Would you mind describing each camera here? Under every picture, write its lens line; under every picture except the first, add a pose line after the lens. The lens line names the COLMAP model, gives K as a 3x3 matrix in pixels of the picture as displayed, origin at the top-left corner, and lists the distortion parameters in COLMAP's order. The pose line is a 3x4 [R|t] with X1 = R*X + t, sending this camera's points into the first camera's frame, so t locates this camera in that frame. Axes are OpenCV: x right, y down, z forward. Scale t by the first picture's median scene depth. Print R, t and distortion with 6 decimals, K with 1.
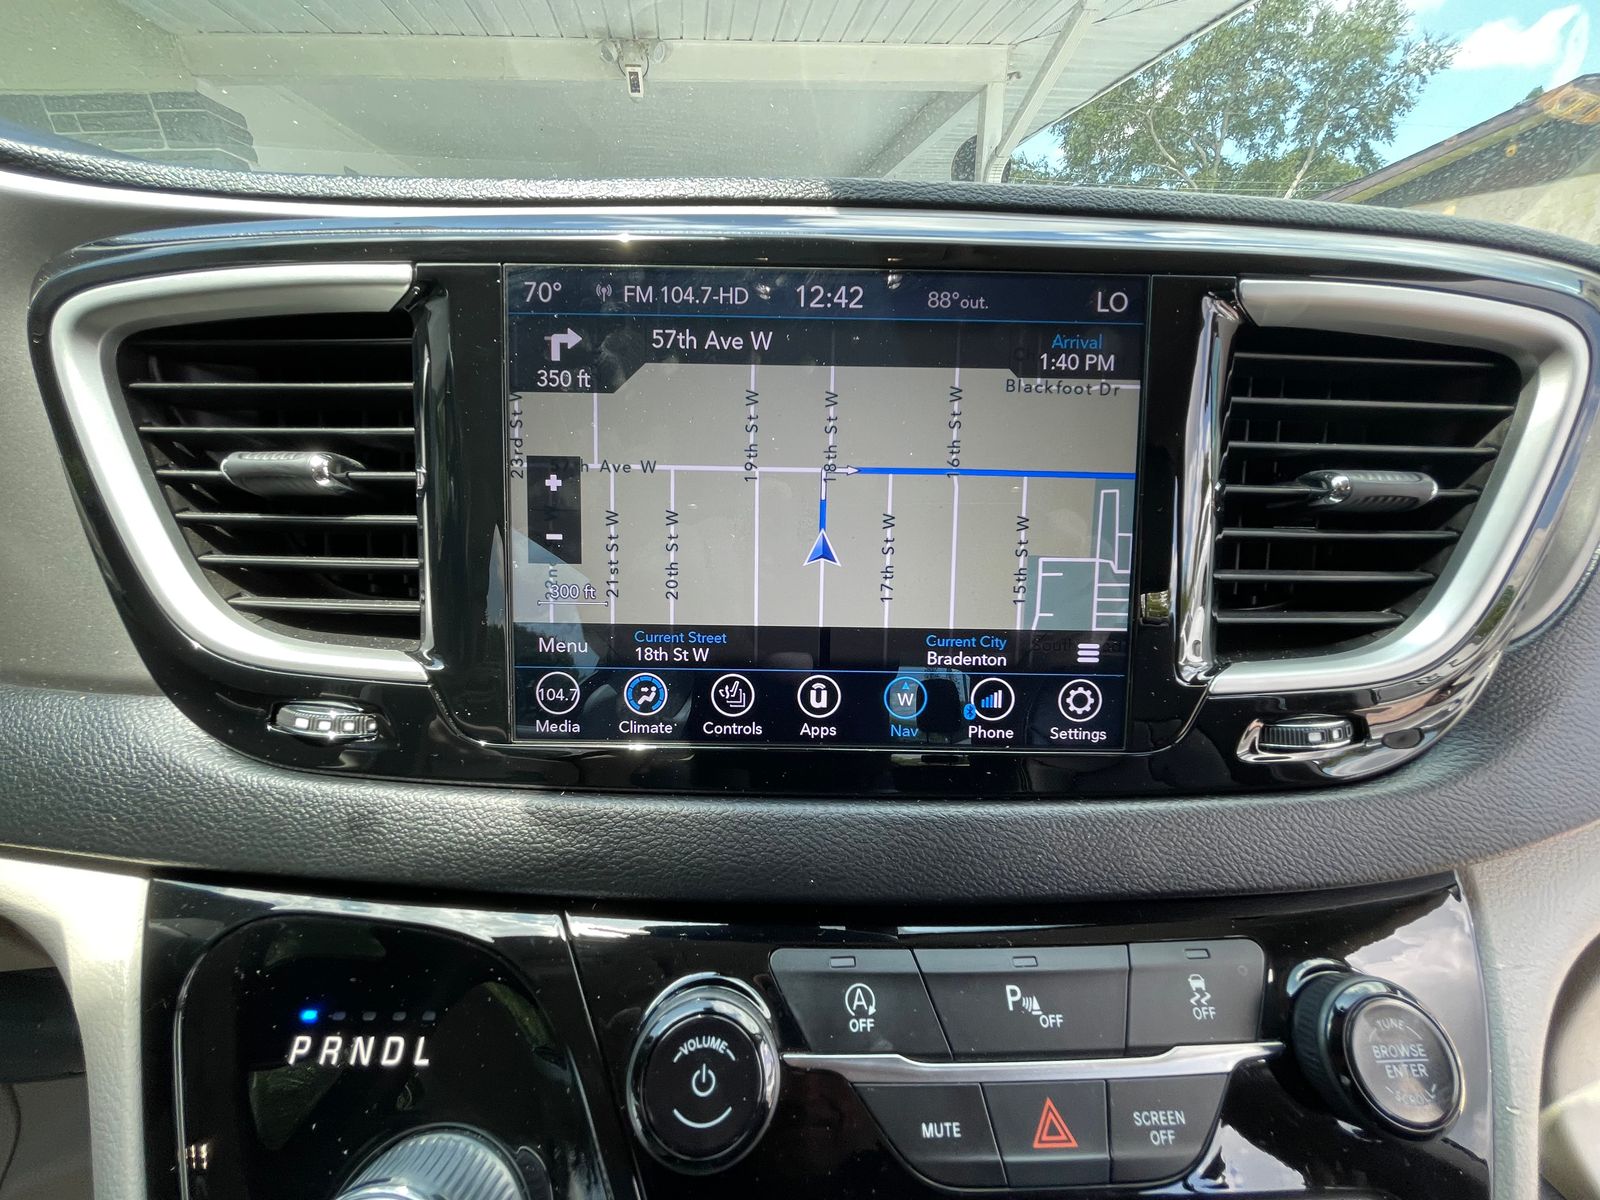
lens RADIAL K [[625.4, 0, 800.0], [0, 625.4, 600.0], [0, 0, 1]] dist [-0.002273, -0.000071]
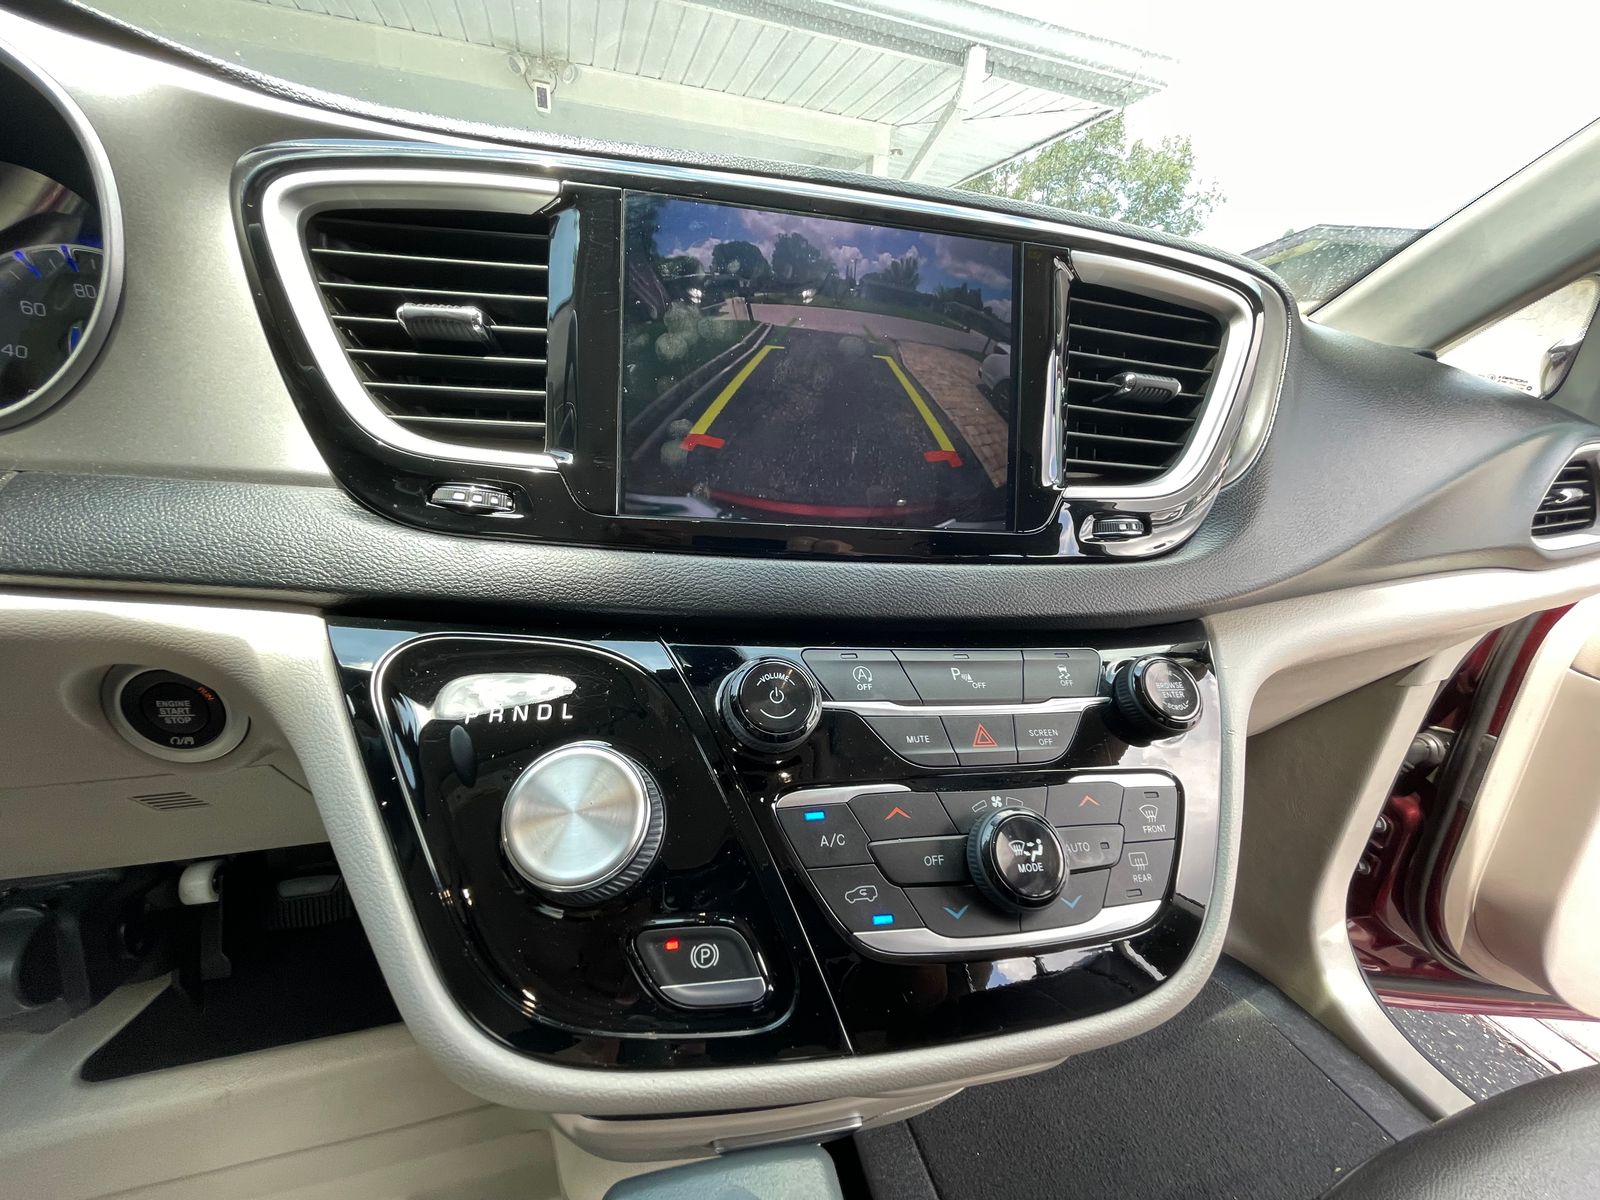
lens RADIAL K [[625.4, 0, 800.0], [0, 625.4, 600.0], [0, 0, 1]] dist [-0.002273, -0.000071]
pose [[0.983678, 0.005167, 0.179862, -0.304801], [0.005942, 0.998110, -0.061172, 0.502746], [-0.179838, 0.061243, 0.981788, -0.453364]]
